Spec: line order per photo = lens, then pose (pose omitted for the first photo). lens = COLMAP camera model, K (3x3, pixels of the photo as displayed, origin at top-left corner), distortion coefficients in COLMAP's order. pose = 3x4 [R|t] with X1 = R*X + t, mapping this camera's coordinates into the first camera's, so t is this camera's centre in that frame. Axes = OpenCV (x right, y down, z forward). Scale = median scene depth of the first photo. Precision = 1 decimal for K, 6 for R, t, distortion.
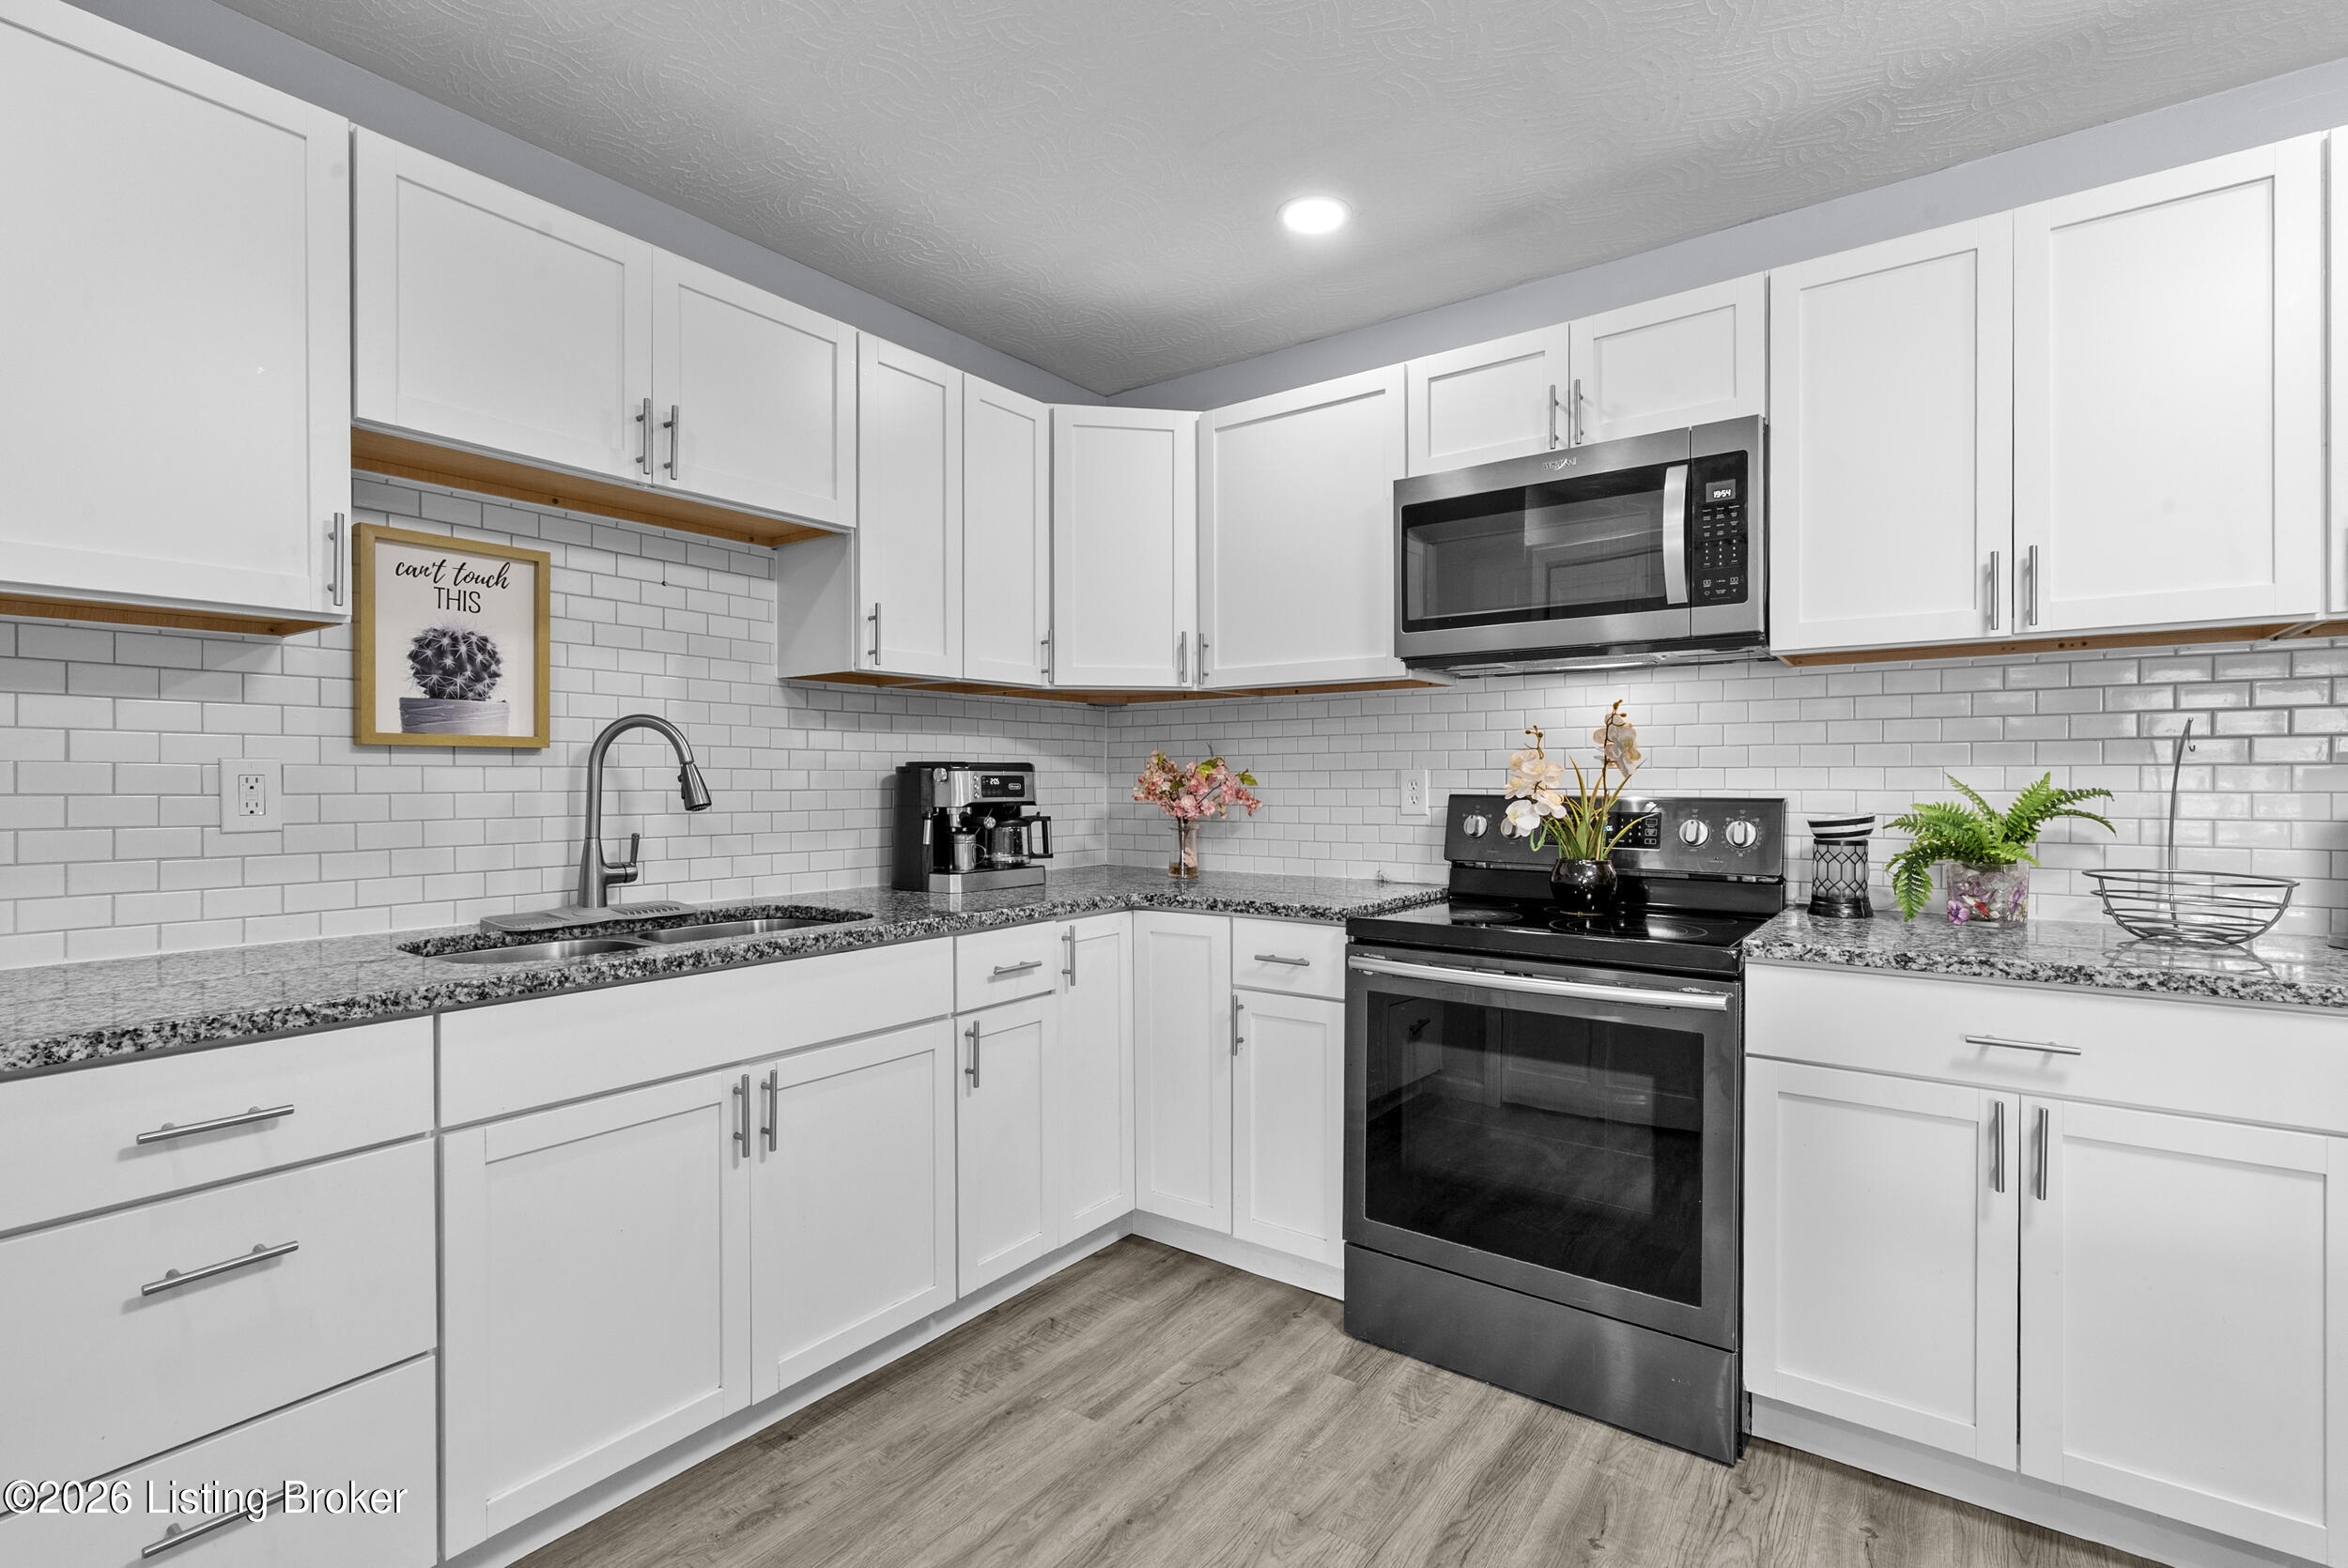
lens RADIAL K [[1079.4, 0, 1182.0], [0, 1079.4, 786.3], [0, 0, 1]] dist [-0.004045, 0.005718]
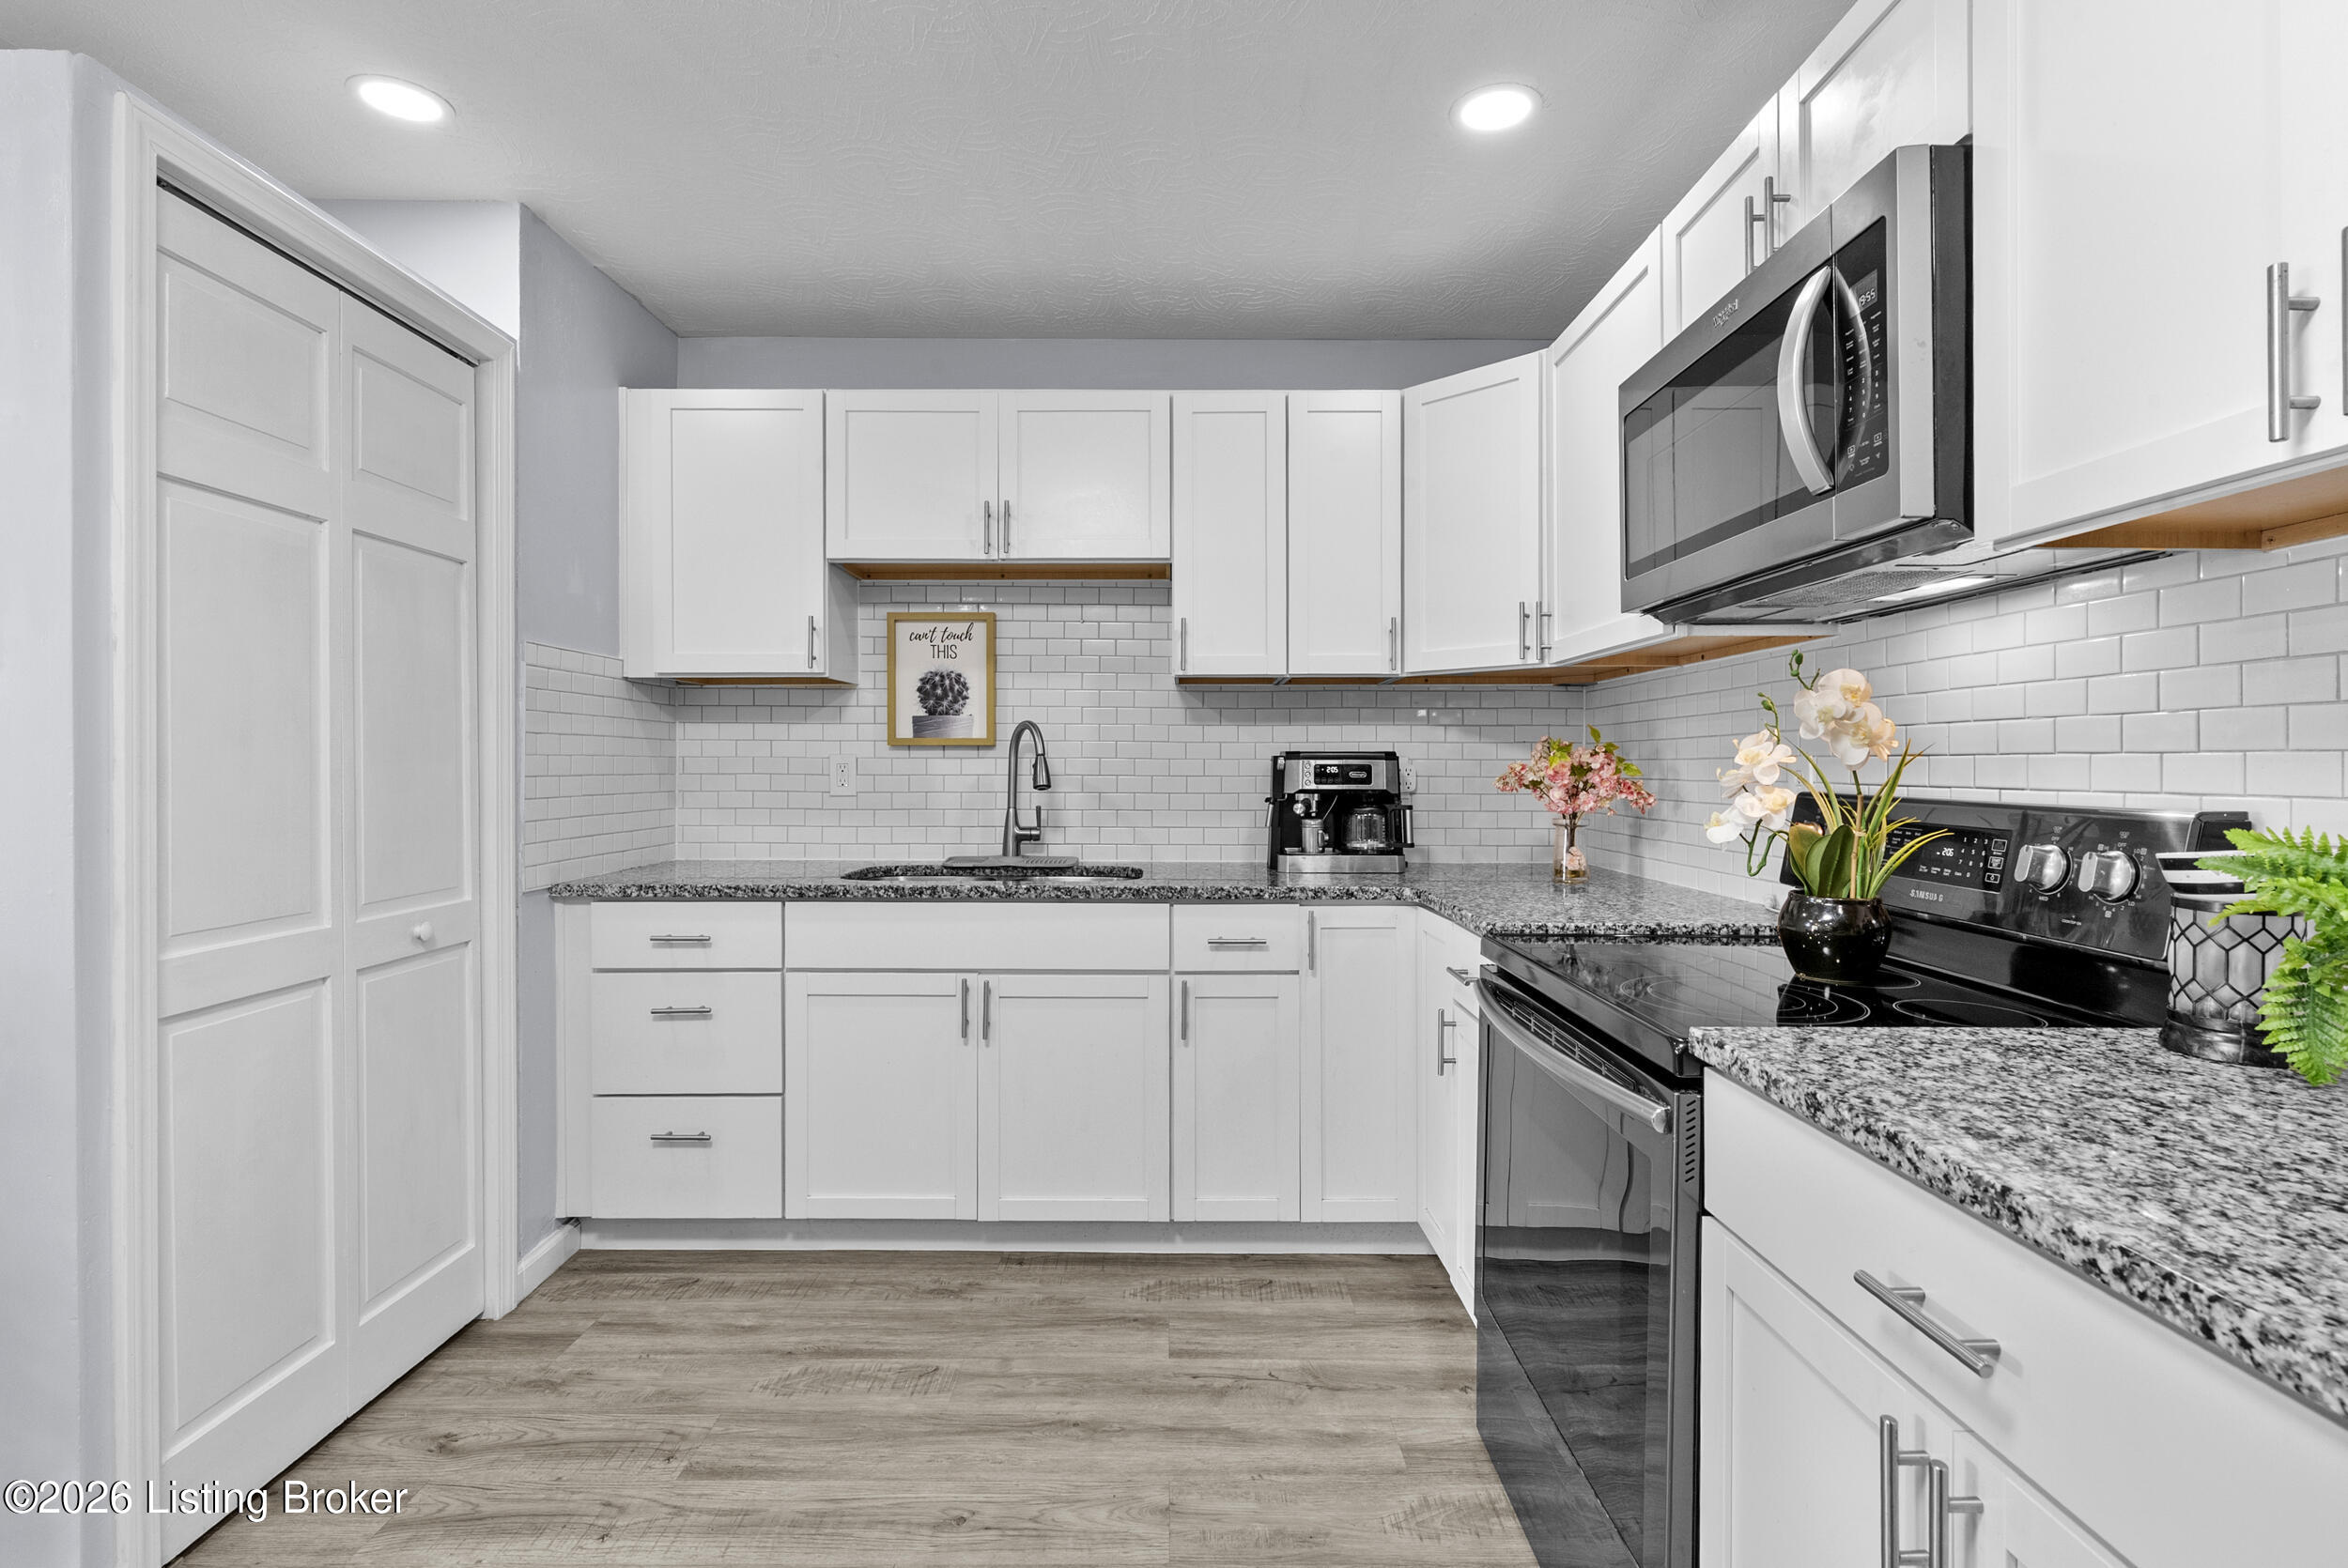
lens RADIAL K [[1087.4, 0, 1169.8], [0, 1087.4, 763.0], [0, 0, 1]] dist [-0.005081, 0.006708]
pose [[0.583610, 0.001425, -0.812033, 0.774262], [-0.007015, 0.999970, -0.003287, -0.008329], [0.812004, 0.007615, 0.583602, 0.339115]]
